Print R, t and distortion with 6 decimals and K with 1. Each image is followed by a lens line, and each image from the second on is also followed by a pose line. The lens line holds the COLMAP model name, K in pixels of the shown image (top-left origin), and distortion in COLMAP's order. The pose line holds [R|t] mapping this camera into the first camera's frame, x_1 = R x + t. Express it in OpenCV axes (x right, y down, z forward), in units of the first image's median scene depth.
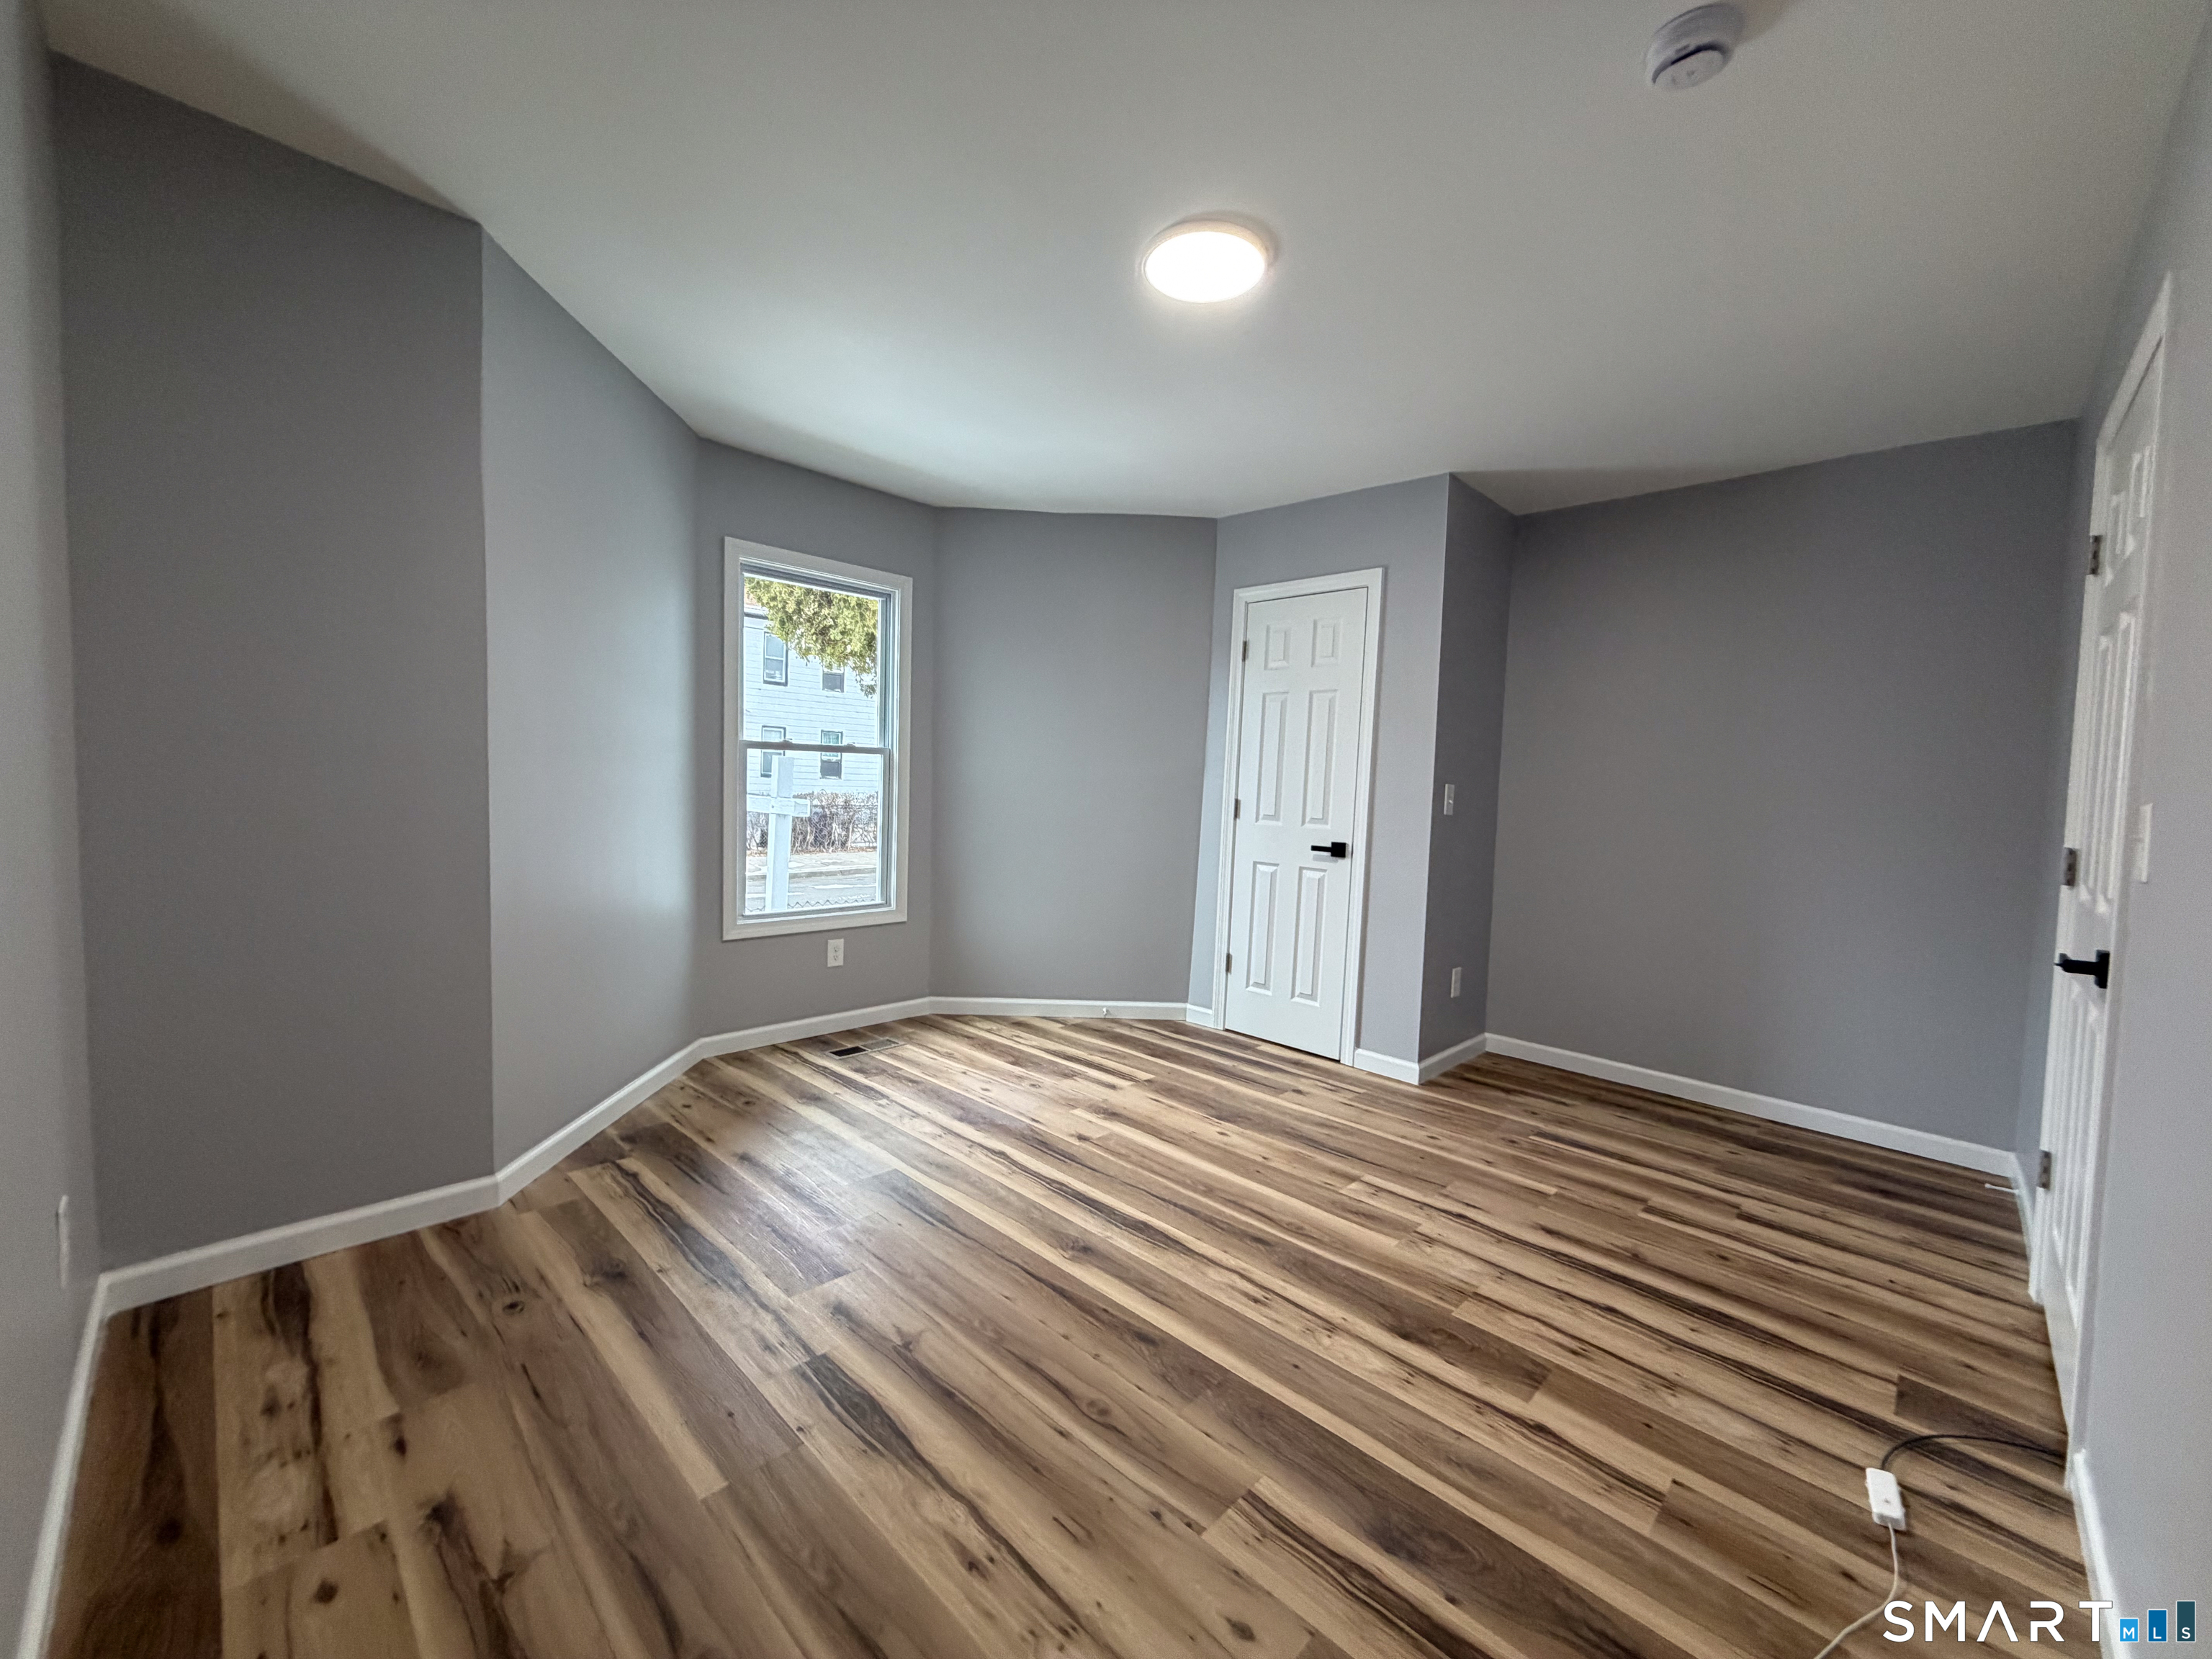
lens RADIAL K [[880.3, 0, 1103.4], [0, 880.3, 813.3], [0, 0, 1]] dist [-0.000053, 0.000095]
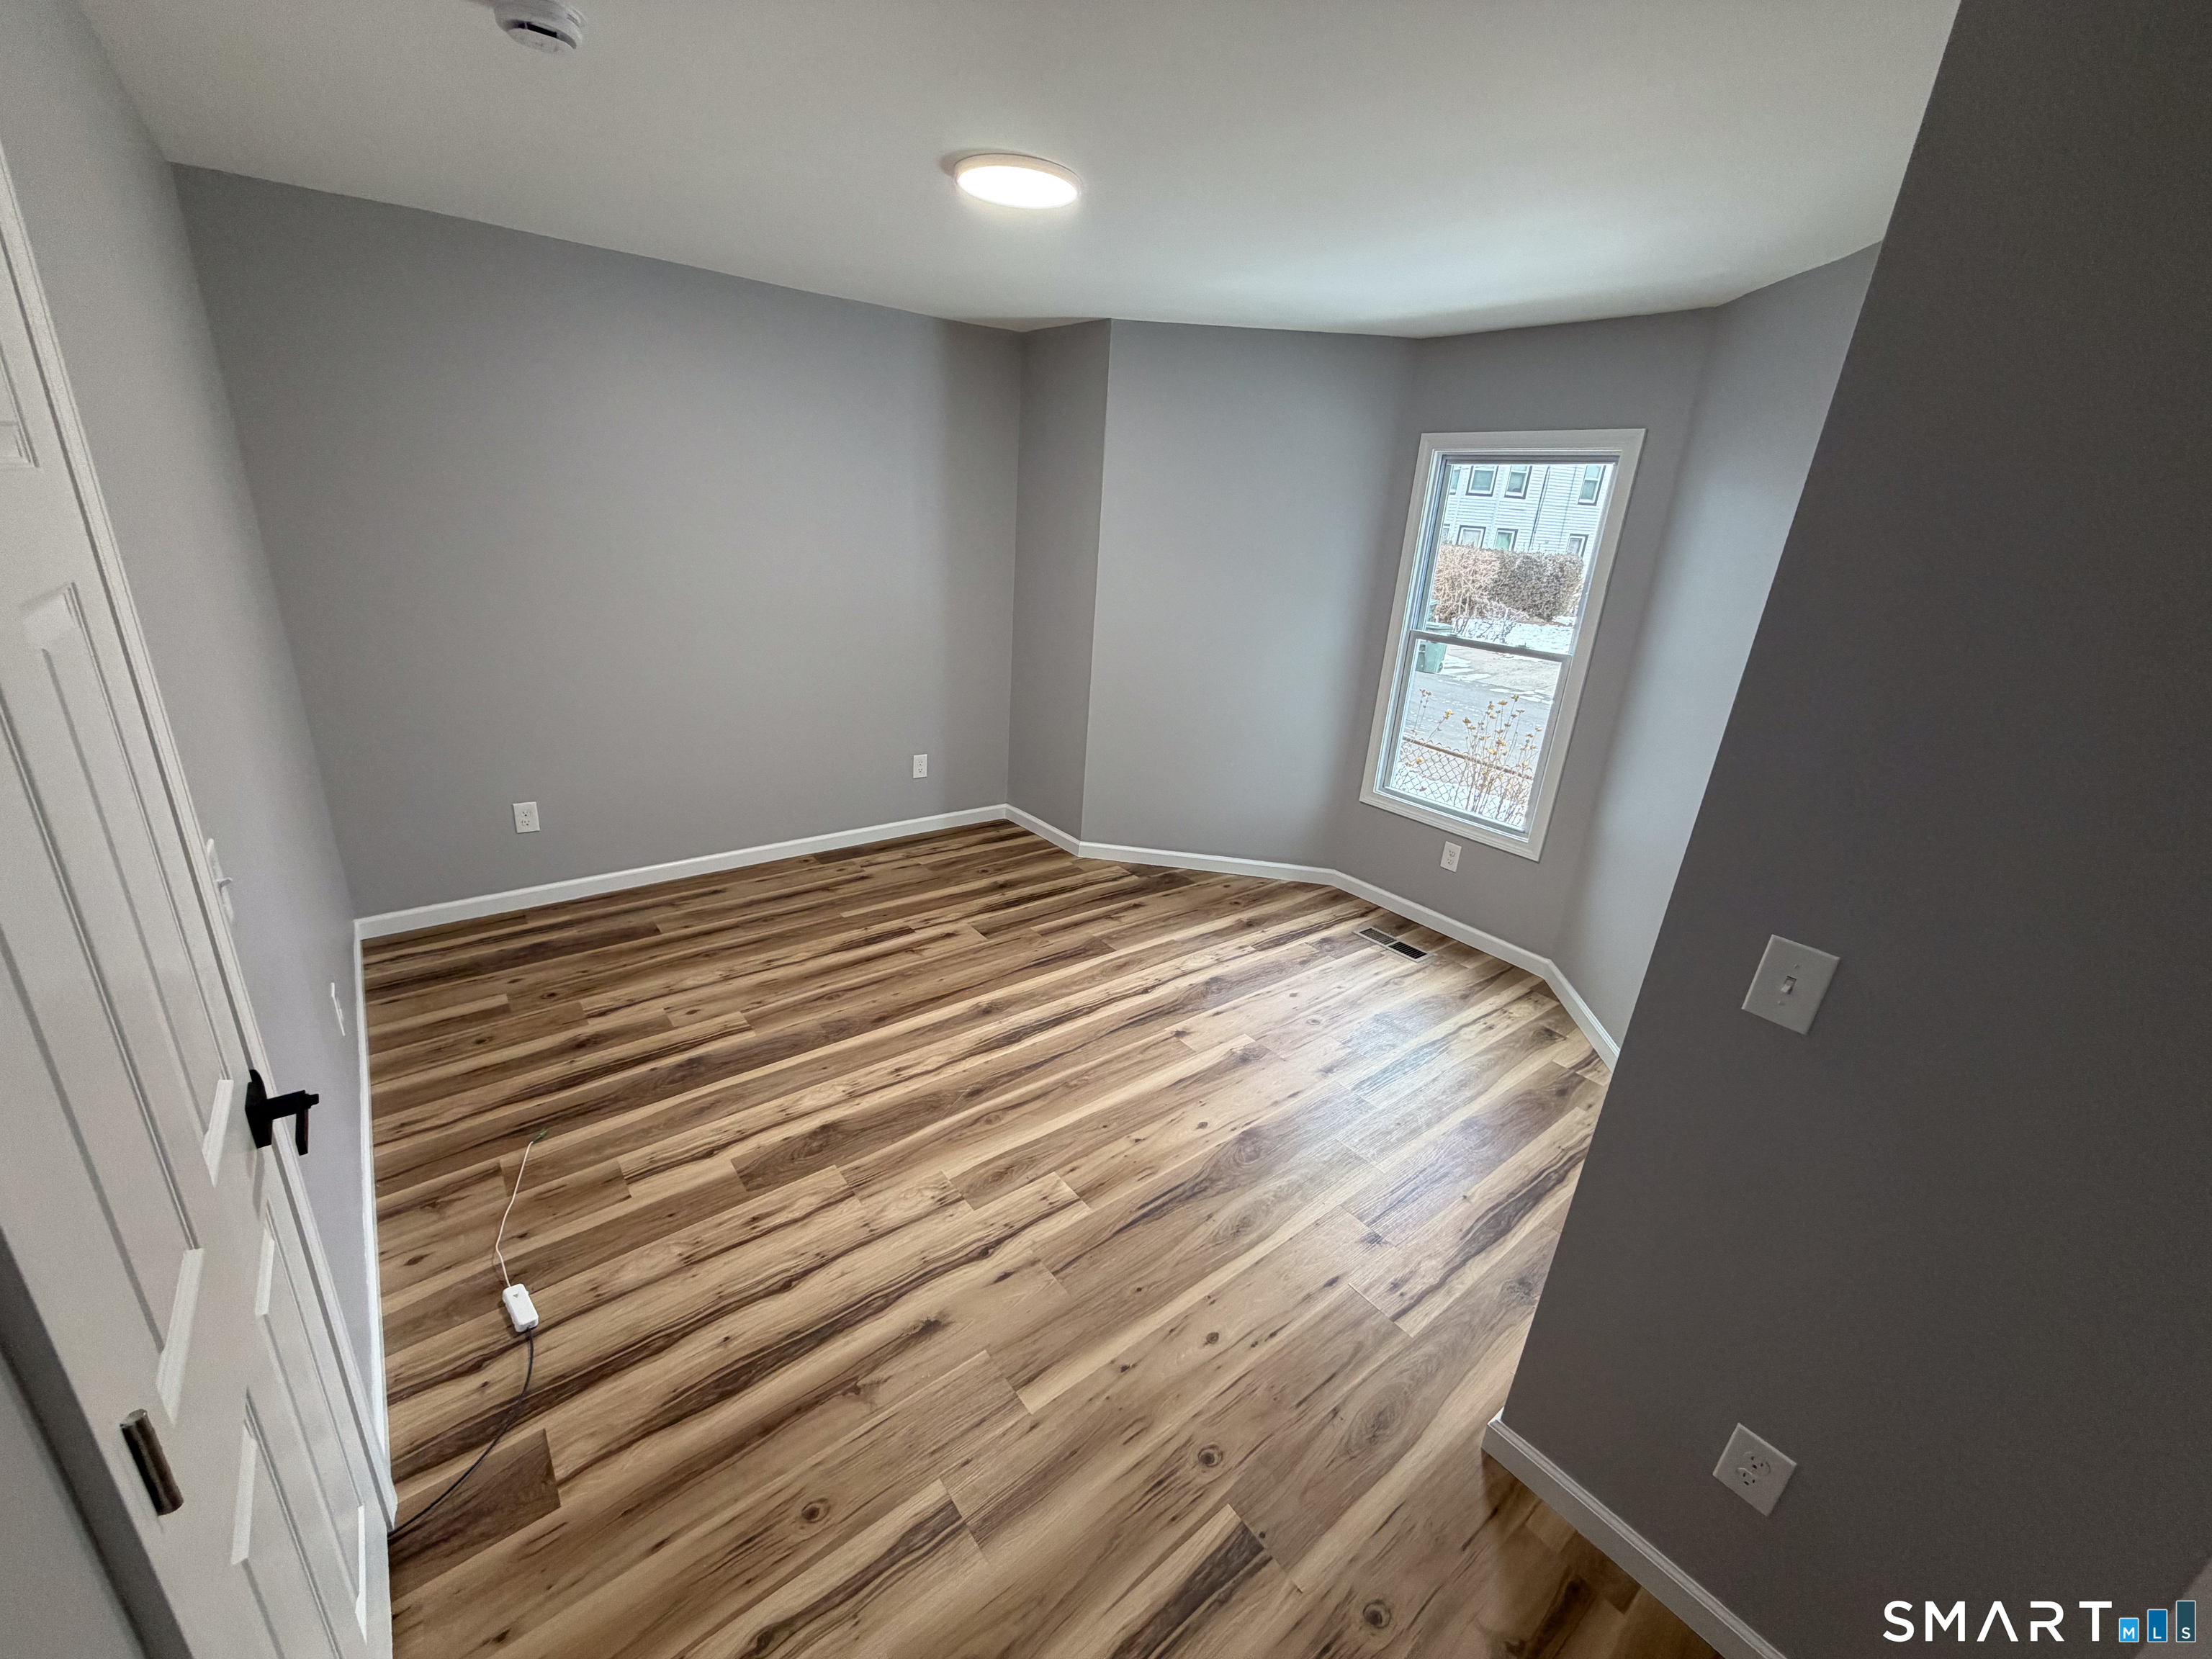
lens RADIAL K [[880.3, 0, 1098.8], [0, 880.3, 824.3], [0, 0, 1]] dist [-0.000053, 0.000095]
pose [[-0.130812, 0.295072, -0.946478, 1.221549], [-0.104227, 0.945298, 0.309110, -0.254869], [0.985913, 0.139084, -0.092902, 1.268133]]
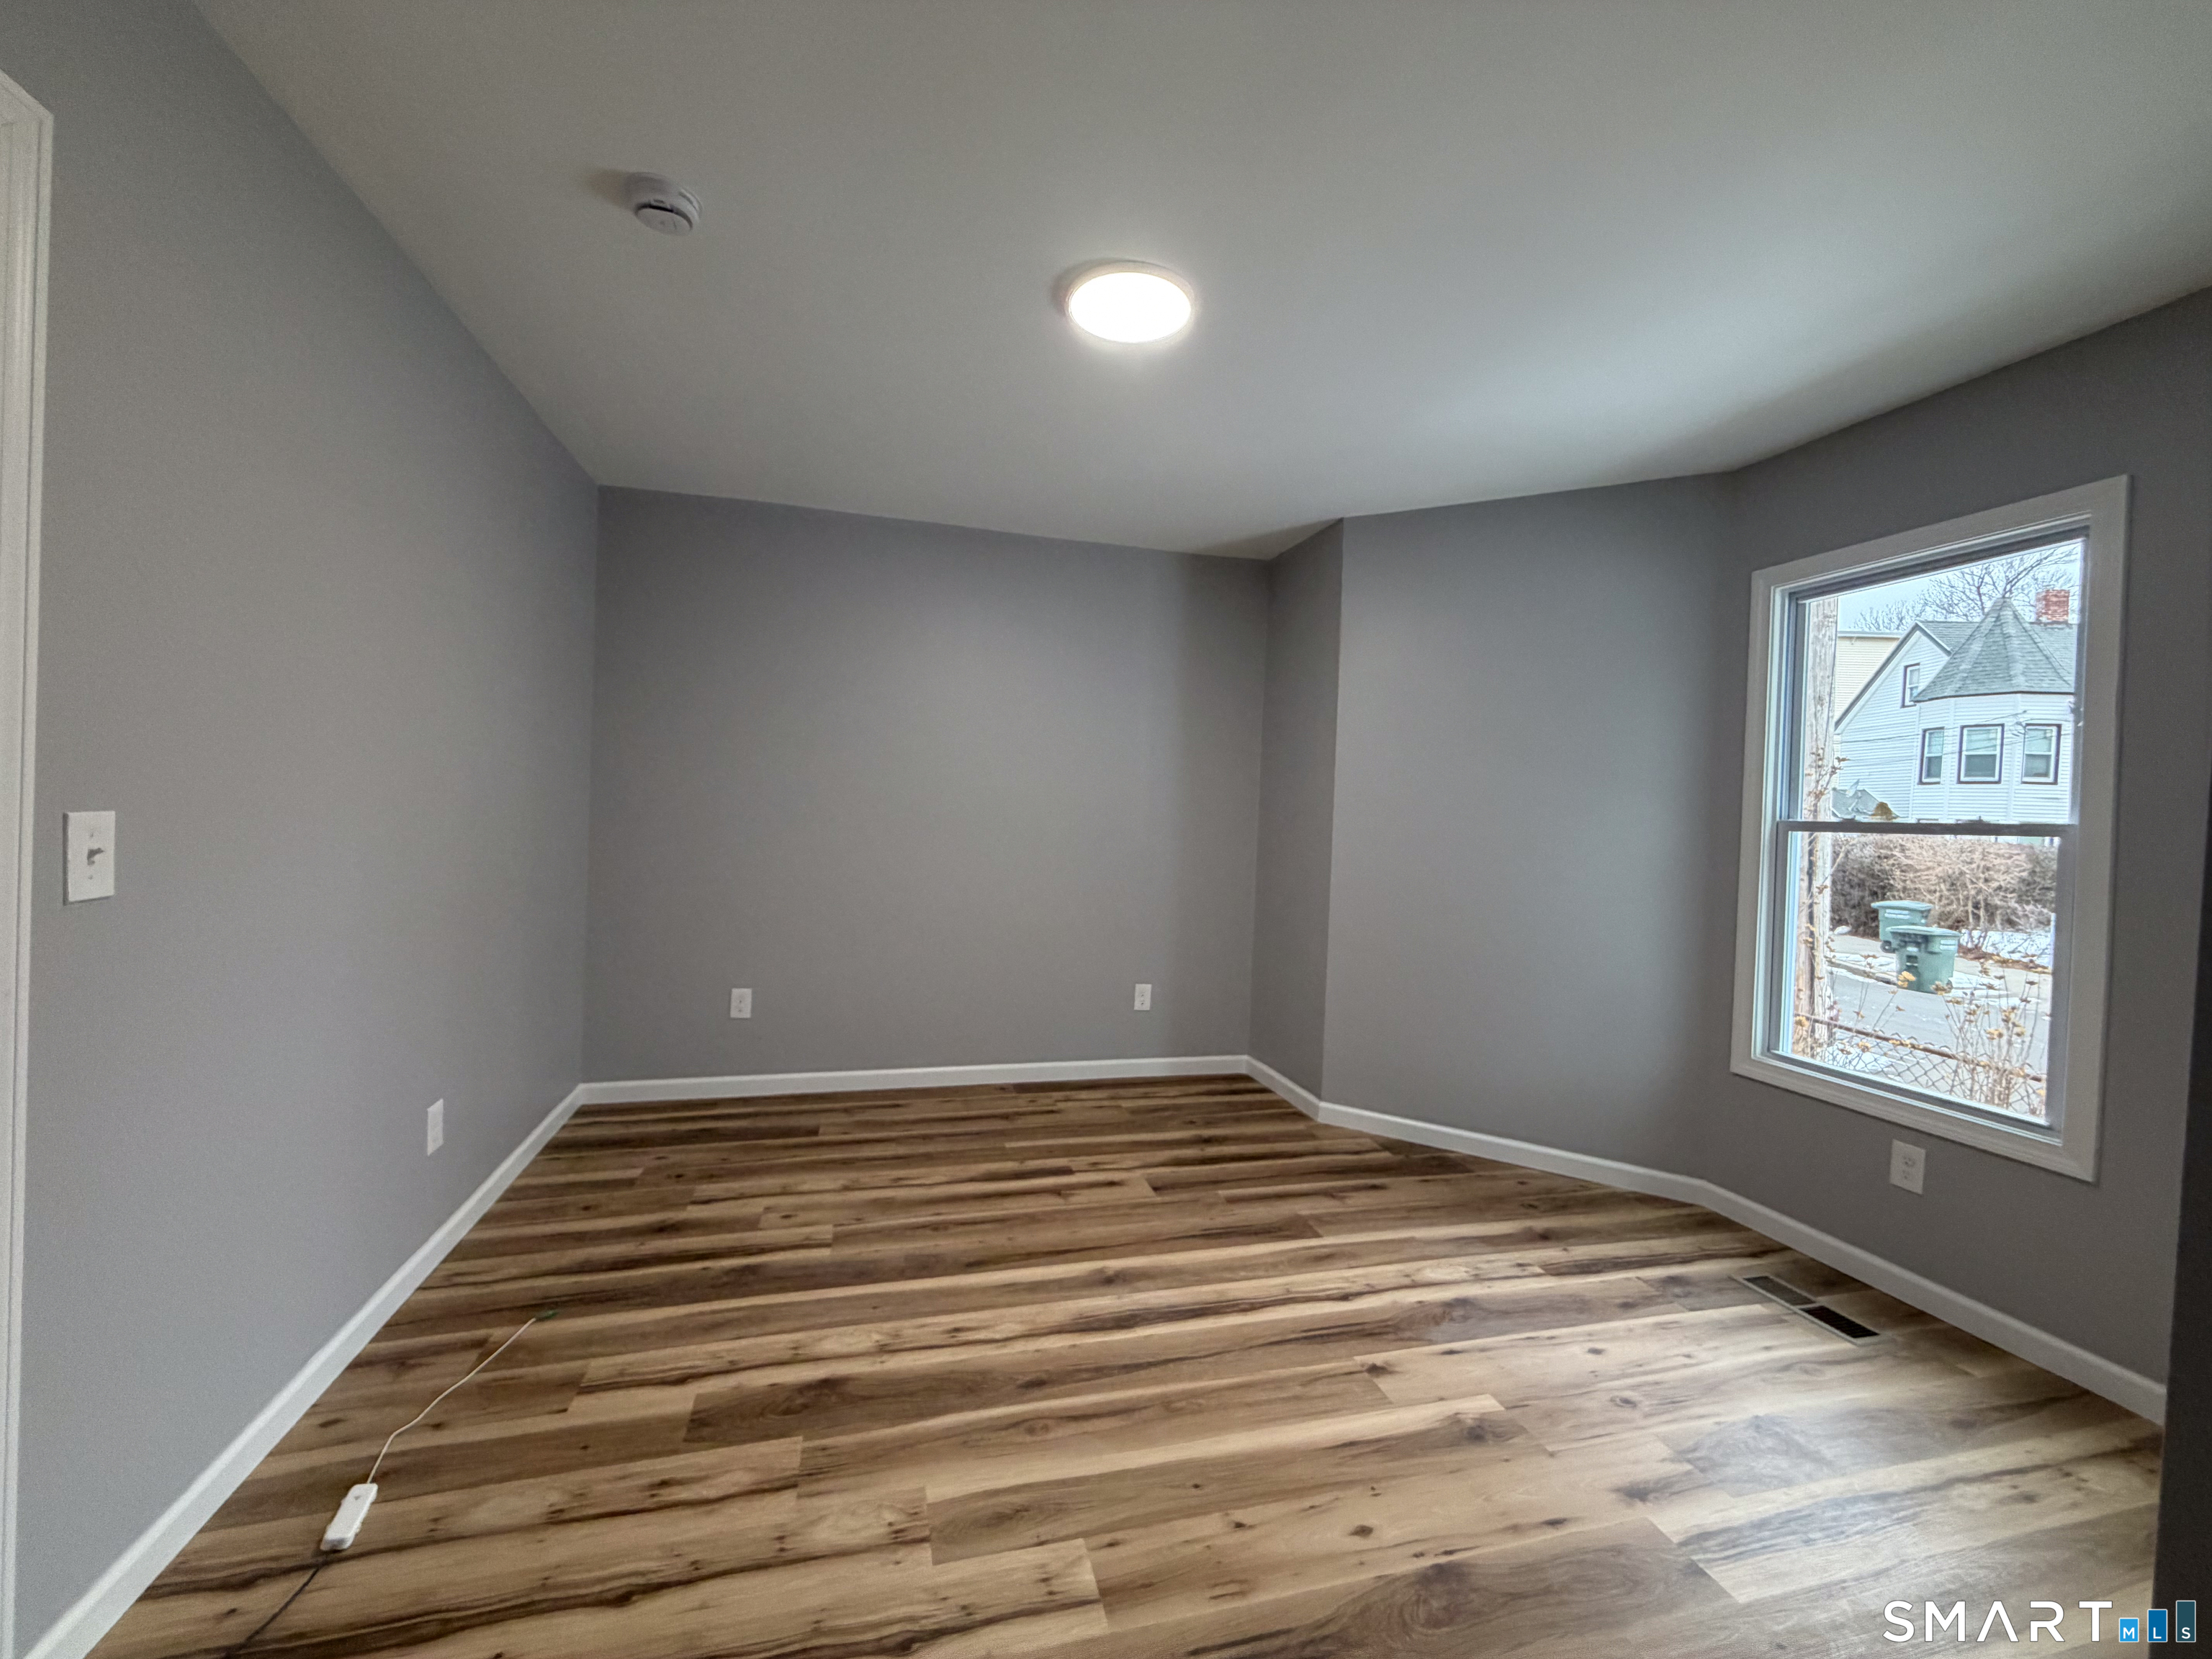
lens RADIAL K [[880.3, 0, 1100.5], [0, 880.3, 829.0], [0, 0, 1]] dist [-0.000053, 0.000095]
pose [[-0.514238, -0.038449, -0.856785, 0.915281], [-0.083204, 0.996519, 0.005219, -0.052450], [0.853602, 0.073972, -0.515647, 1.495961]]
